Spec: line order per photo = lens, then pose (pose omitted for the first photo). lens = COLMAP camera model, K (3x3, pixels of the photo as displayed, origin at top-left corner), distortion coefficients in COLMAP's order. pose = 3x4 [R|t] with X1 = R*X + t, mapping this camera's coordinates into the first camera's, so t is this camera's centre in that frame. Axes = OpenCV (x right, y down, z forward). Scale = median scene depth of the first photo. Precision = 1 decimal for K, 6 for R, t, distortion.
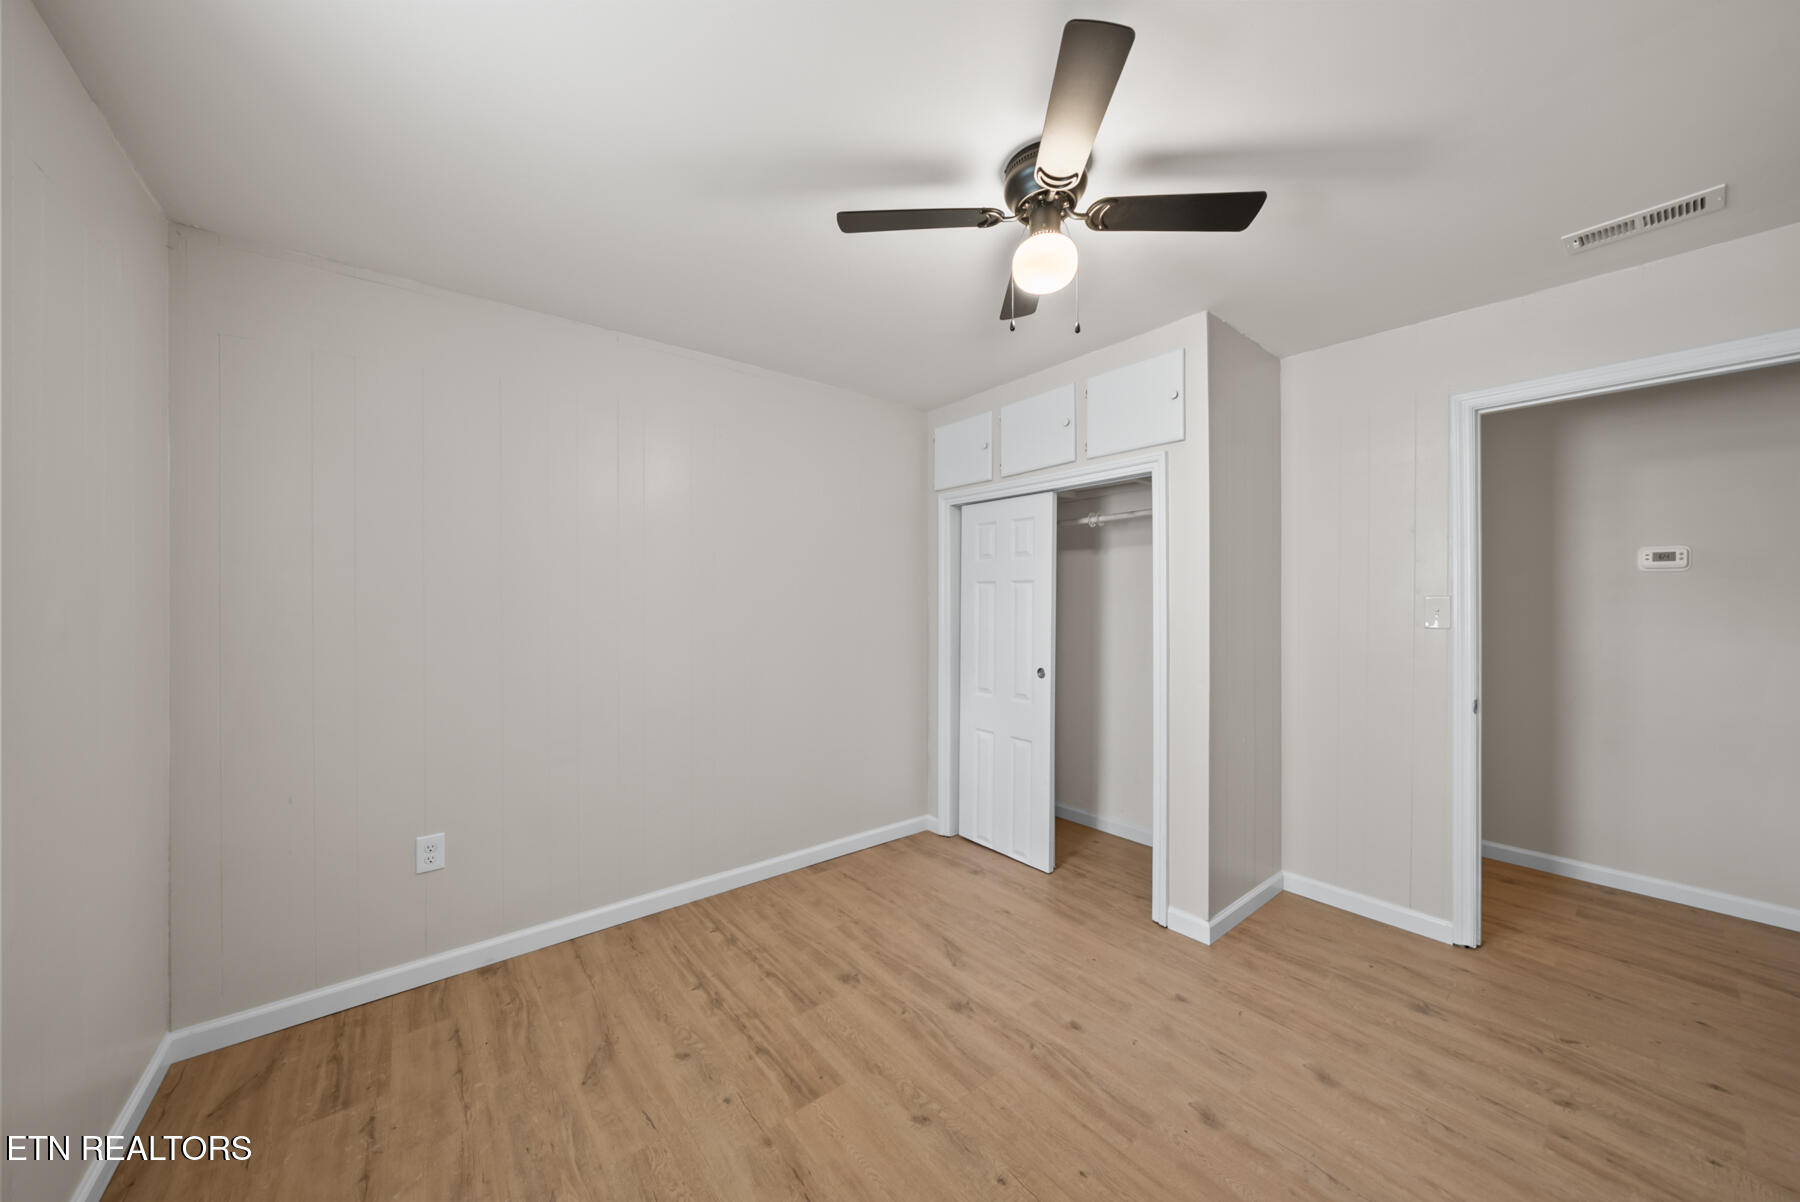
lens RADIAL K [[619.7, 0, 890.7], [0, 619.7, 602.5], [0, 0, 1]] dist [-0.000205, 0.000166]
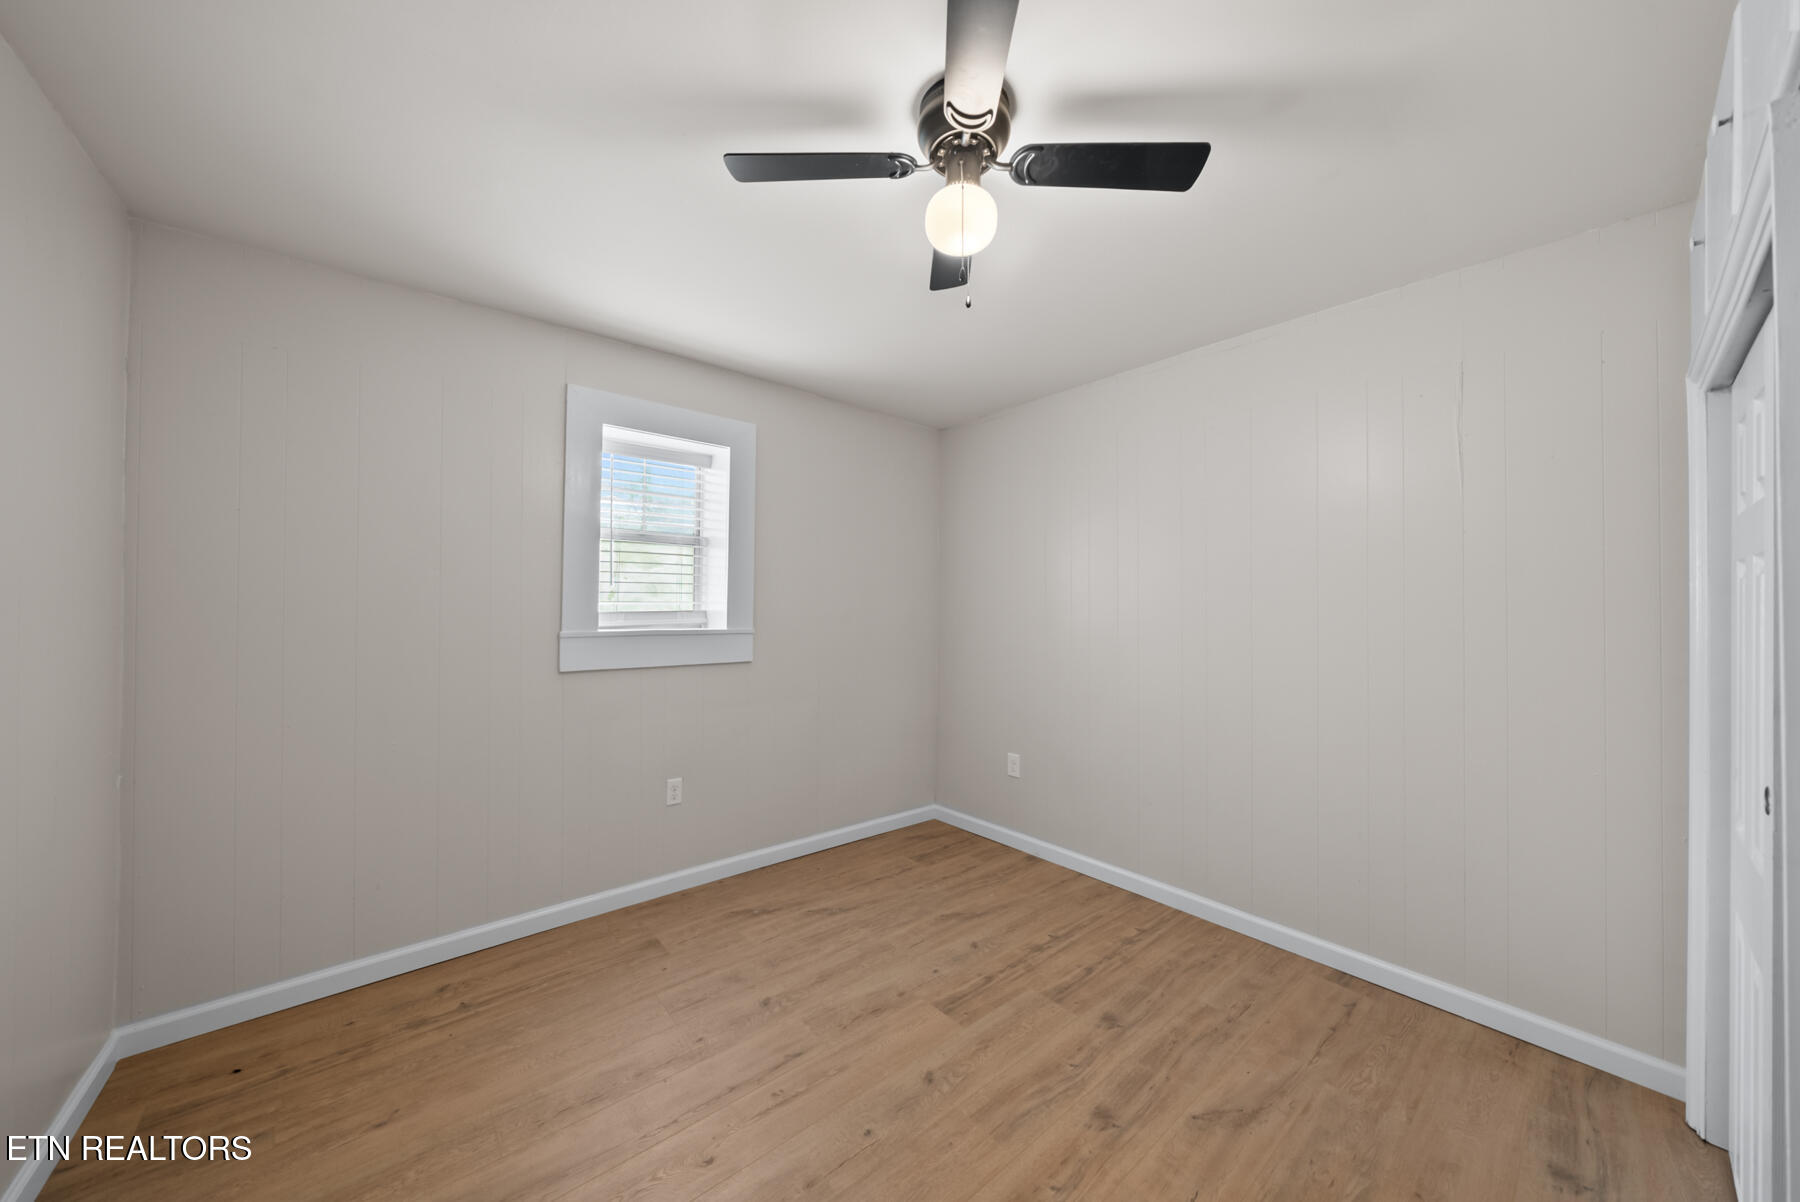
lens RADIAL K [[616.0, 0, 896.9], [0, 616.0, 612.1], [0, 0, 1]] dist [0.001553, 0.000218]
pose [[0.037641, 0.008053, -0.999259, 0.852848], [-0.008358, 0.999935, 0.007744, 0.006263], [0.999256, 0.008060, 0.037706, 0.679968]]
